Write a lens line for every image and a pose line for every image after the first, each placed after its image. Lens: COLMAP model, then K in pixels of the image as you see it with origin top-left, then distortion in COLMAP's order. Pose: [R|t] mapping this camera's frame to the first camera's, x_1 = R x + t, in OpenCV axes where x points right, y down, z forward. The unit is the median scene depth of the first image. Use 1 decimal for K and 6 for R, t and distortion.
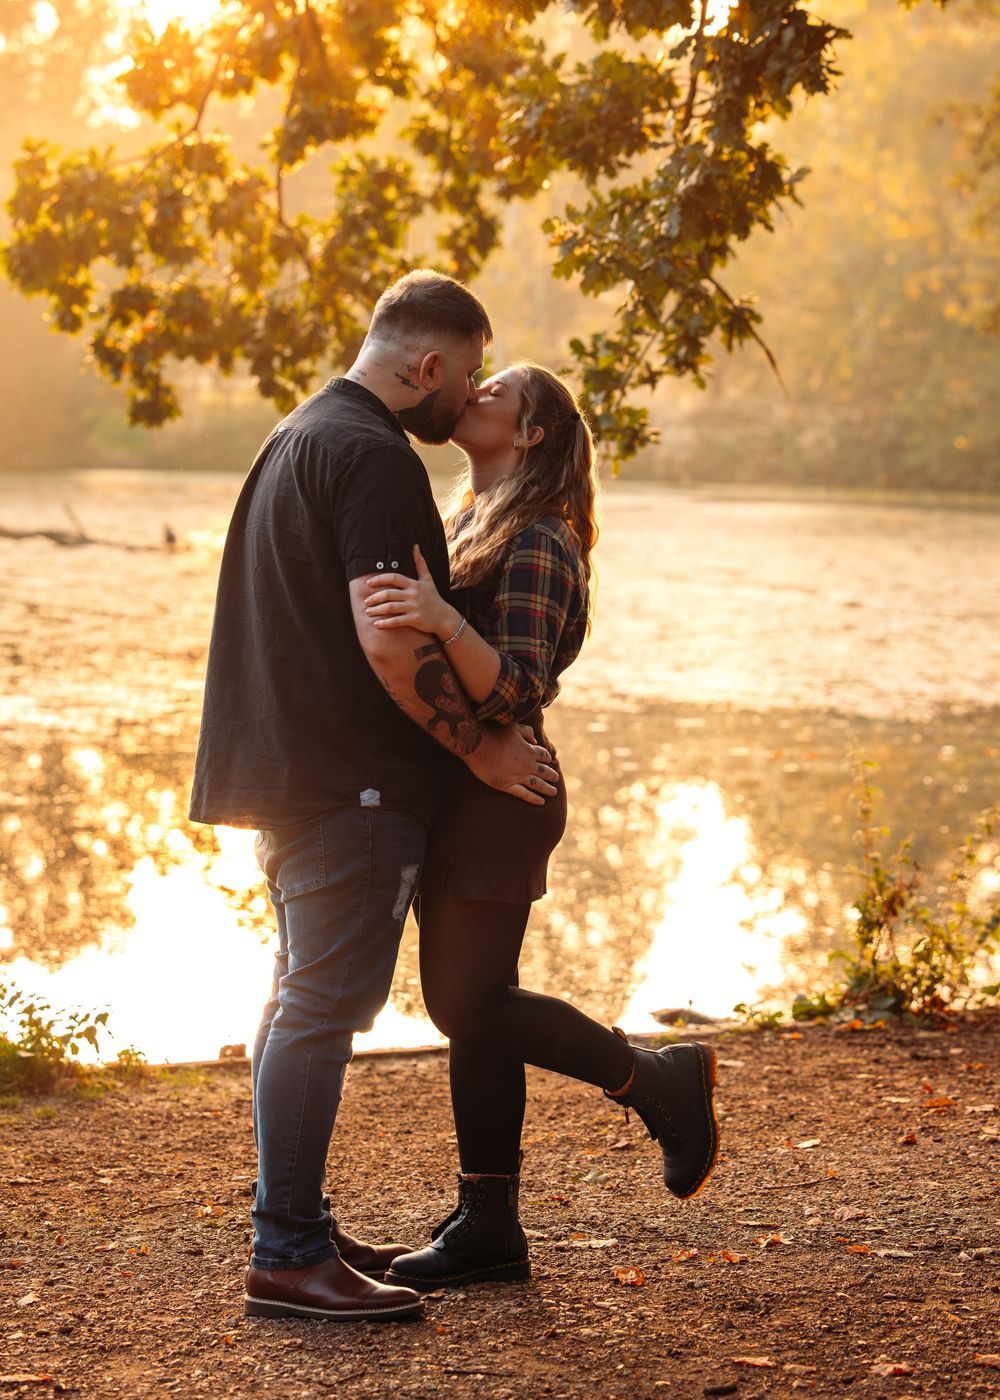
lens RADIAL K [[4116.5, 0, 496.9], [0, 4116.5, 700.0], [0, 0, 1]] dist [0.280612, 0.000000]
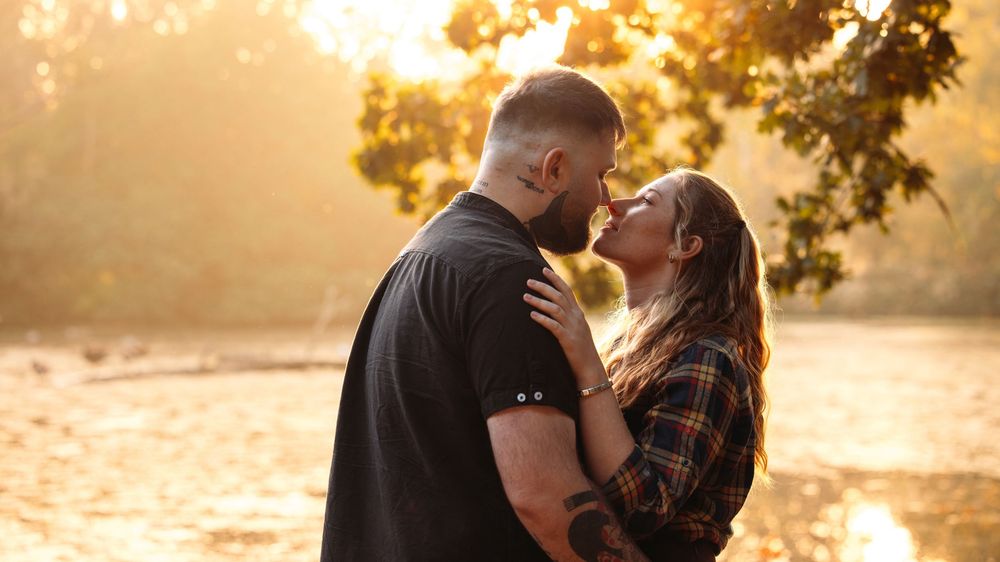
lens RADIAL K [[2545.7, 0, 499.8], [0, 2545.7, 278.0], [0, 0, 1]] dist [-0.007492, 0.000000]
pose [[0.995193, -0.026572, -0.094257, 0.005015], [0.019839, 0.997231, -0.071666, -0.008113], [0.095900, 0.069452, 0.992965, 0.184530]]
